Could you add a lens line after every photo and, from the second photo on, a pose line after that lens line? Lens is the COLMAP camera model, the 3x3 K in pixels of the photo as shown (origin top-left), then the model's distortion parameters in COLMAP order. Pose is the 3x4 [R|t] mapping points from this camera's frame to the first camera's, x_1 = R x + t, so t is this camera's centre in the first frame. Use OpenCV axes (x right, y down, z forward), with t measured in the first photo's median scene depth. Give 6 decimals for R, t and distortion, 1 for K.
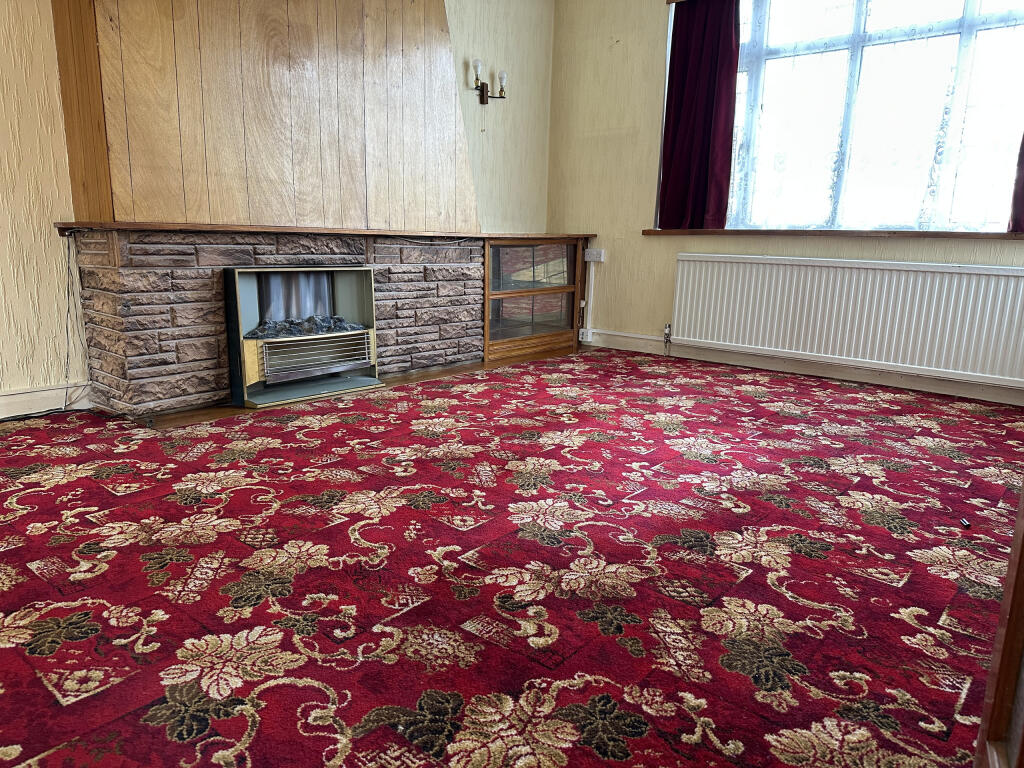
lens RADIAL K [[709.6, 0, 511.8], [0, 709.6, 383.6], [0, 0, 1]] dist [0.038743, -0.039225]
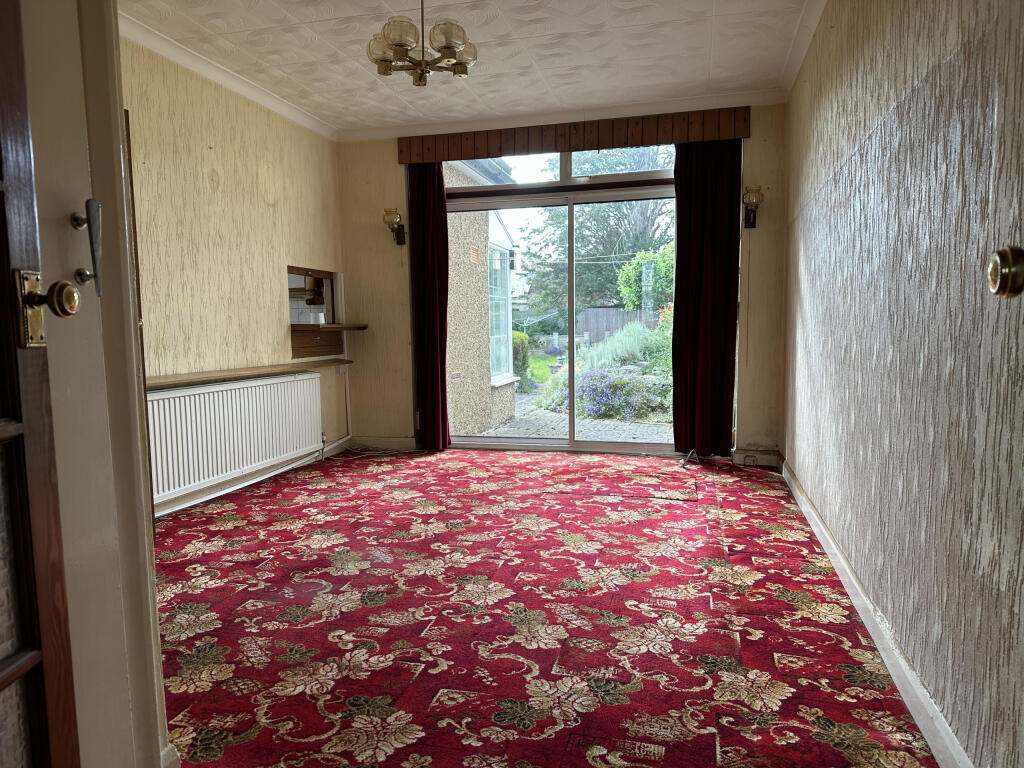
lens RADIAL K [[709.6, 0, 512.1], [0, 709.6, 384.7], [0, 0, 1]] dist [0.038743, -0.039225]
pose [[-0.898342, 0.025422, -0.438560, 1.002800], [-0.099103, 0.960861, 0.258699, -0.566012], [0.427972, 0.275863, -0.860662, 2.053265]]
